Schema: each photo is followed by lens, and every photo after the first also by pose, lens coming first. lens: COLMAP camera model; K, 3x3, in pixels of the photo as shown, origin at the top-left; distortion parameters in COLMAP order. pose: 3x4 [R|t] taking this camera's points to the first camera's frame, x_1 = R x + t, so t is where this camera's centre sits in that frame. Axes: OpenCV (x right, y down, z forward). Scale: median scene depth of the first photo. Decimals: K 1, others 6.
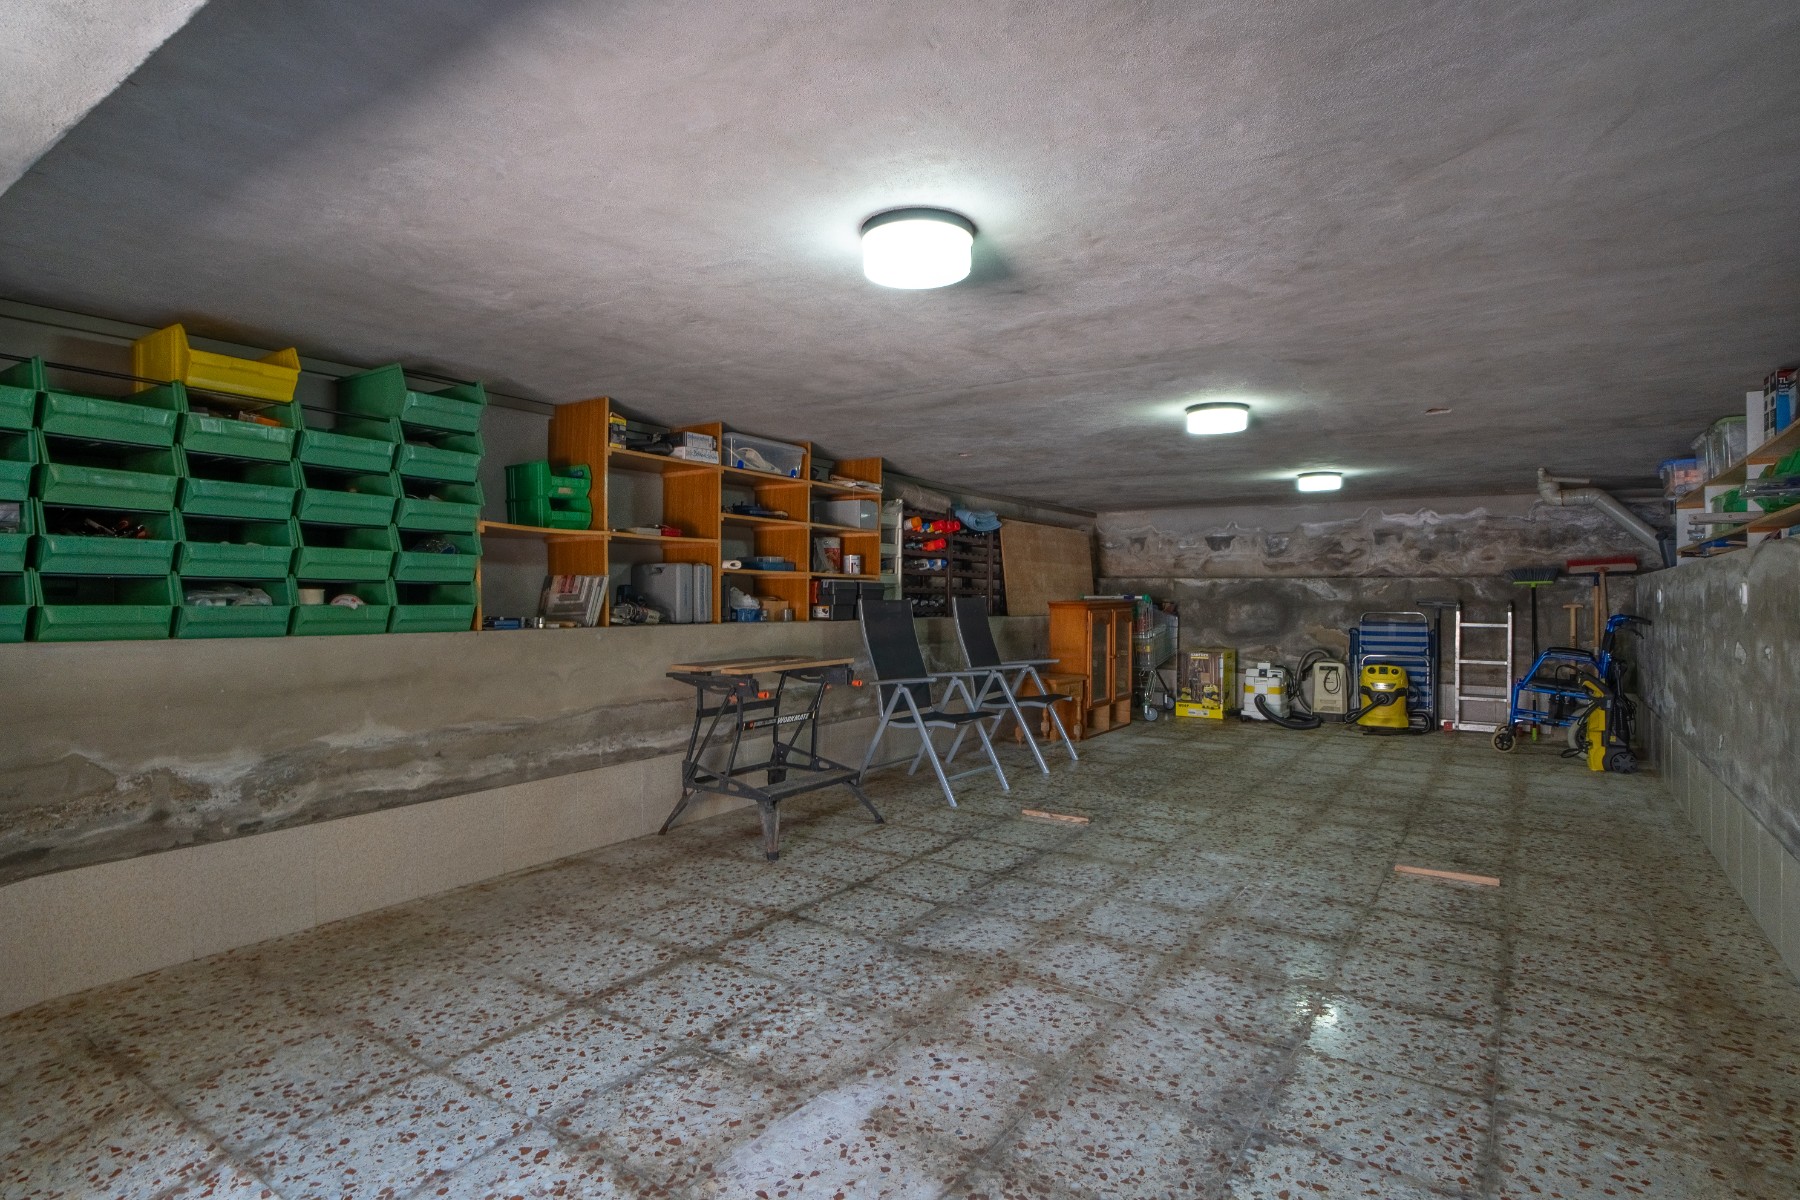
lens RADIAL K [[938.0, 0, 891.6], [0, 938.0, 582.6], [0, 0, 1]] dist [-0.003275, 0.000119]
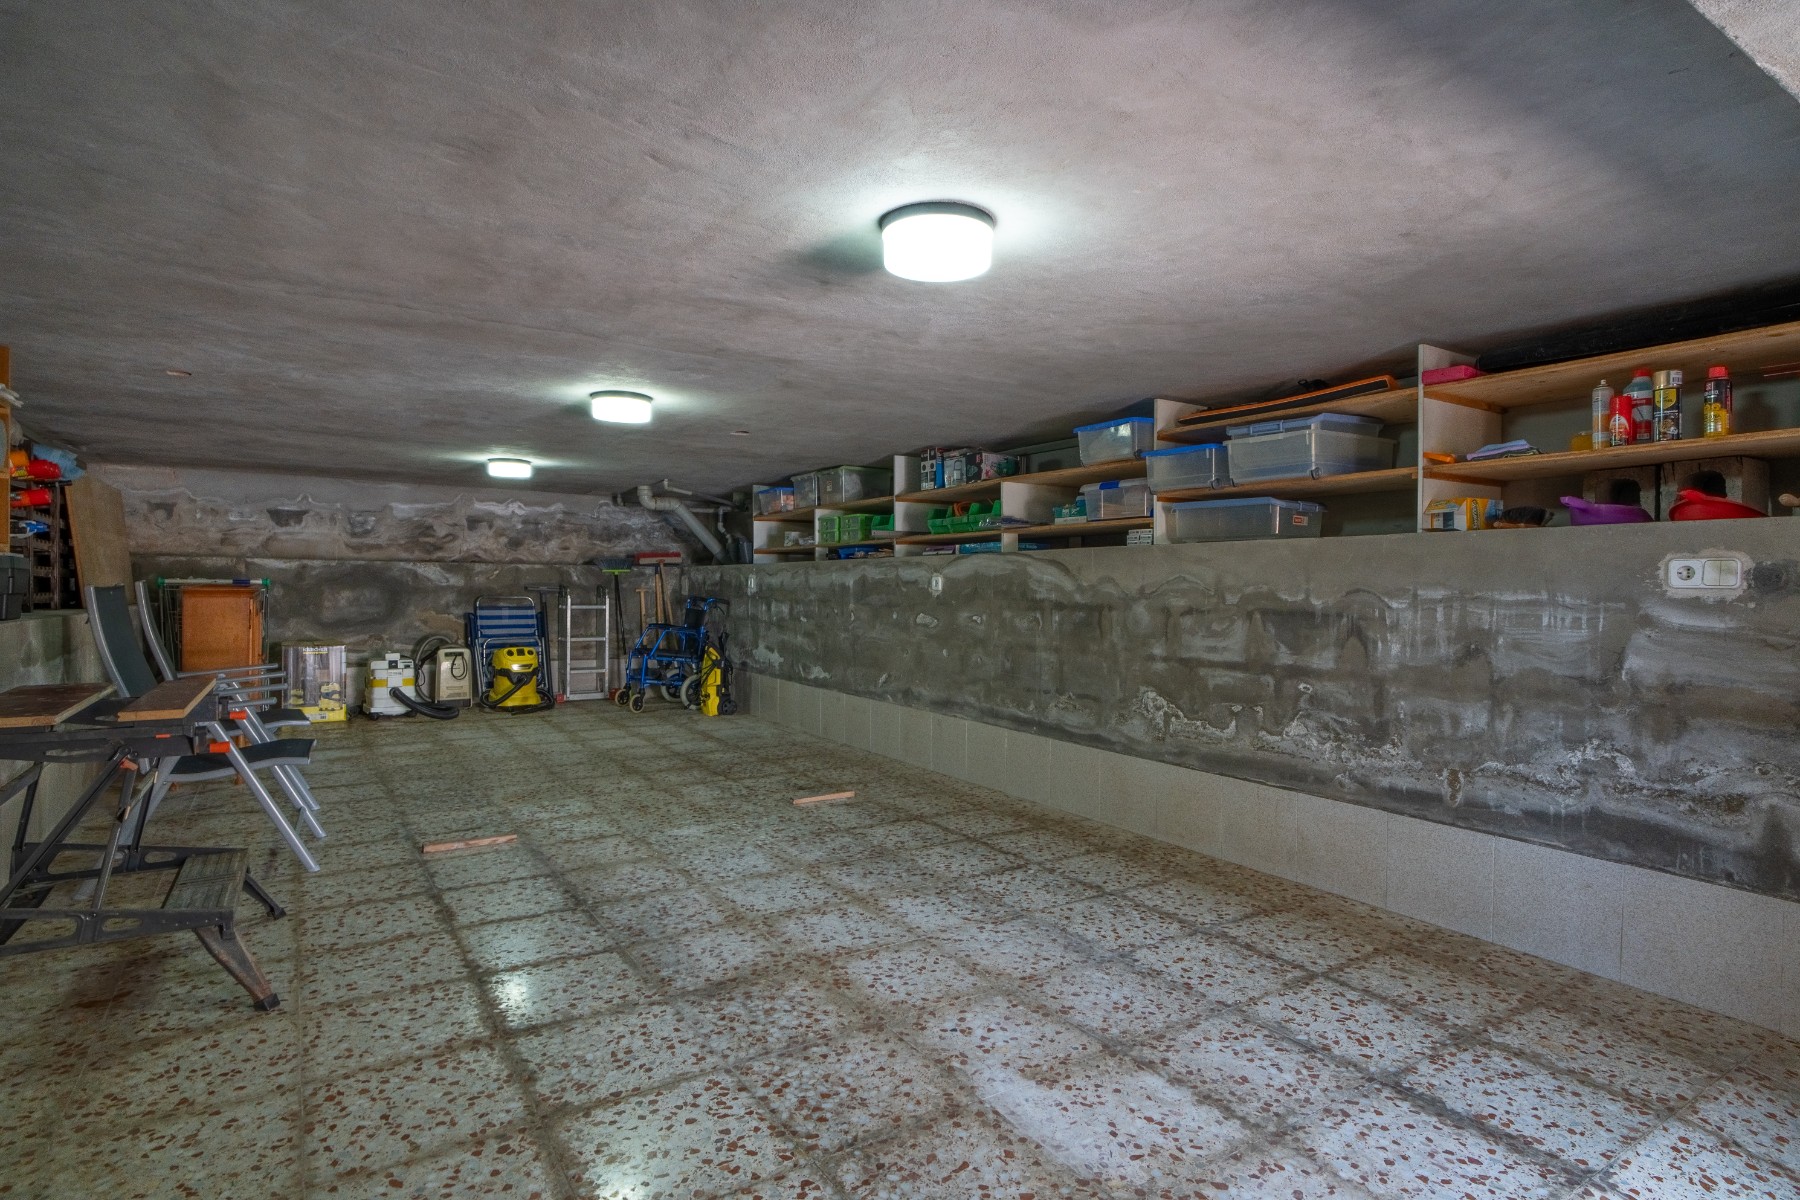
lens RADIAL K [[938.0, 0, 904.1], [0, 938.0, 588.9], [0, 0, 1]] dist [-0.002111, -0.000126]
pose [[0.376805, -0.003678, 0.926285, -0.544816], [-0.020298, 0.999719, 0.012226, 0.001901], [-0.926070, -0.023408, 0.376625, 0.385347]]
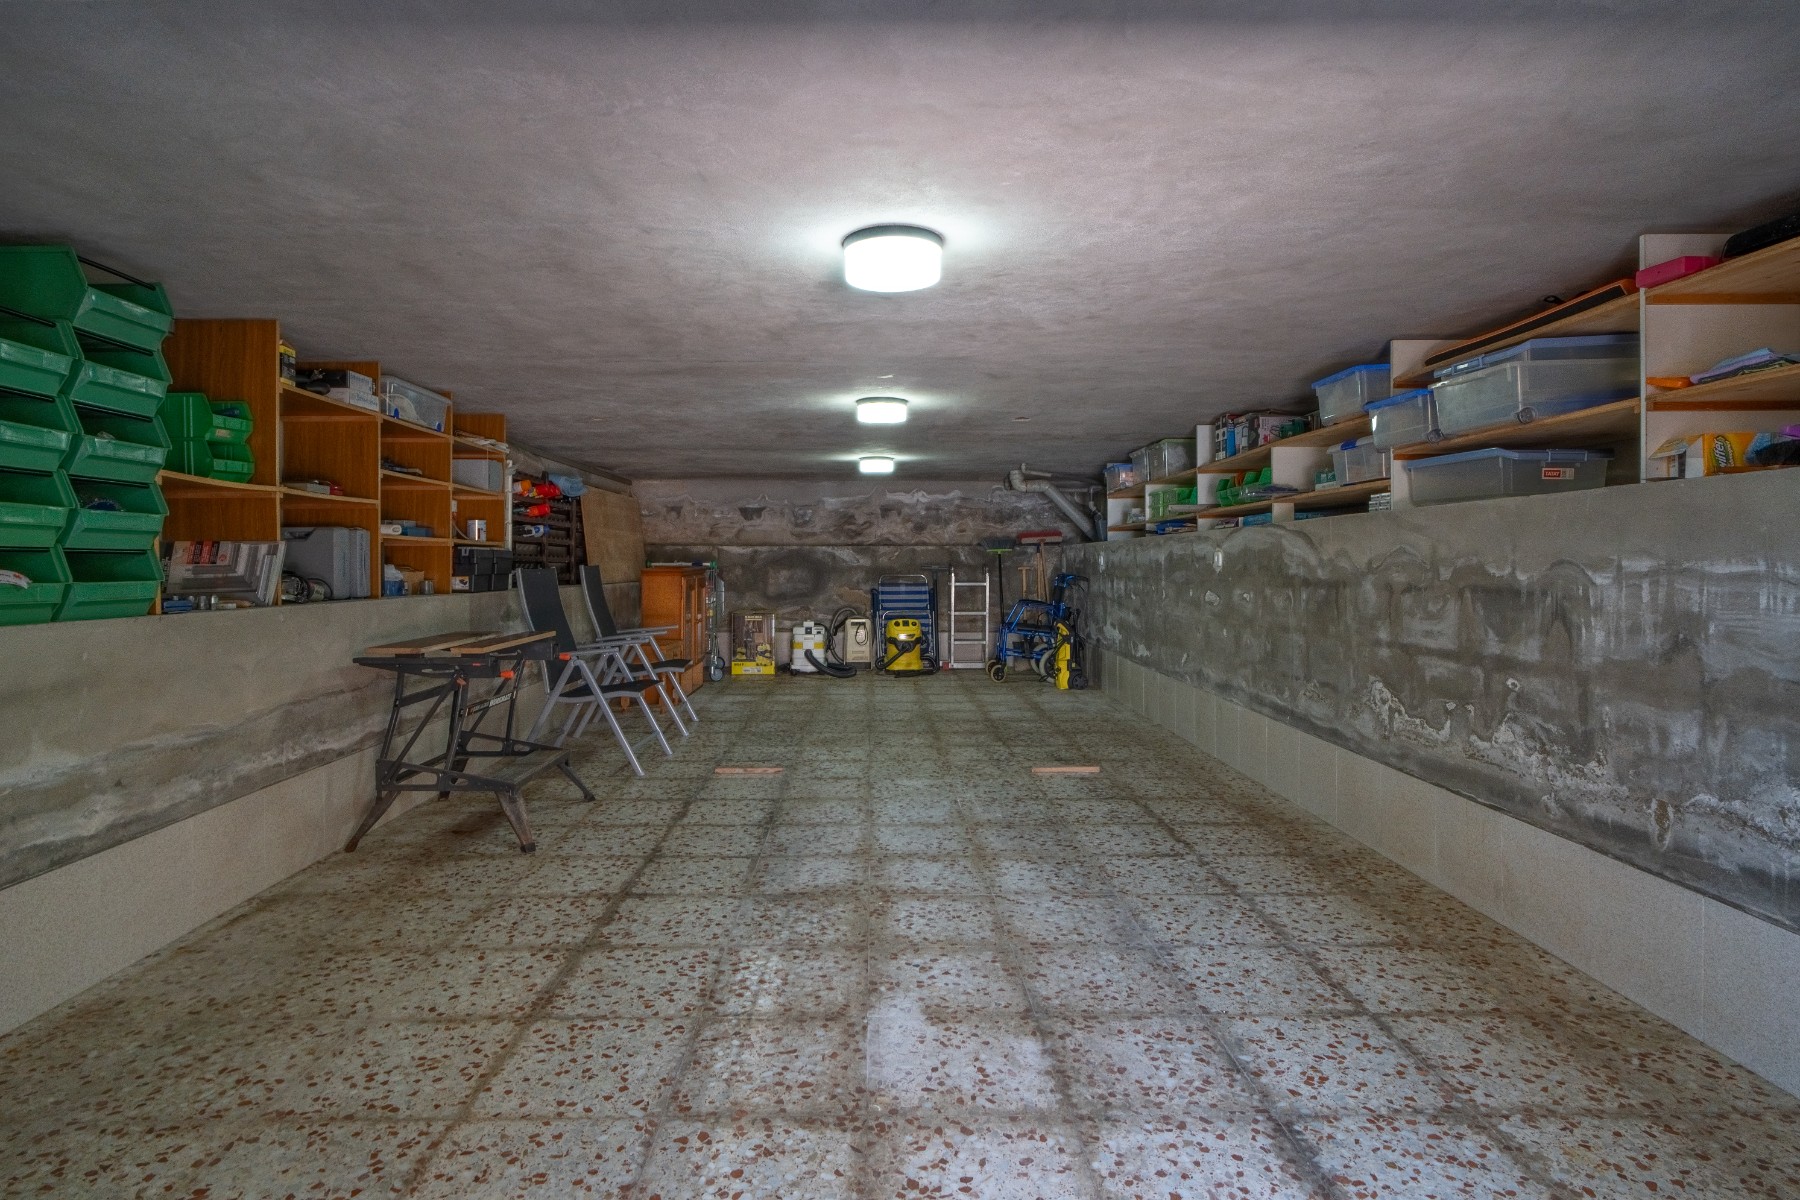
lens RADIAL K [[948.8, 0, 877.9], [0, 948.8, 553.5], [0, 0, 1]] dist [-0.001774, -0.000138]
pose [[0.819908, -0.000890, 0.572495, -0.381297], [-0.002191, 0.999987, 0.004693, -0.002788], [-0.572491, -0.005102, 0.819895, 0.040227]]
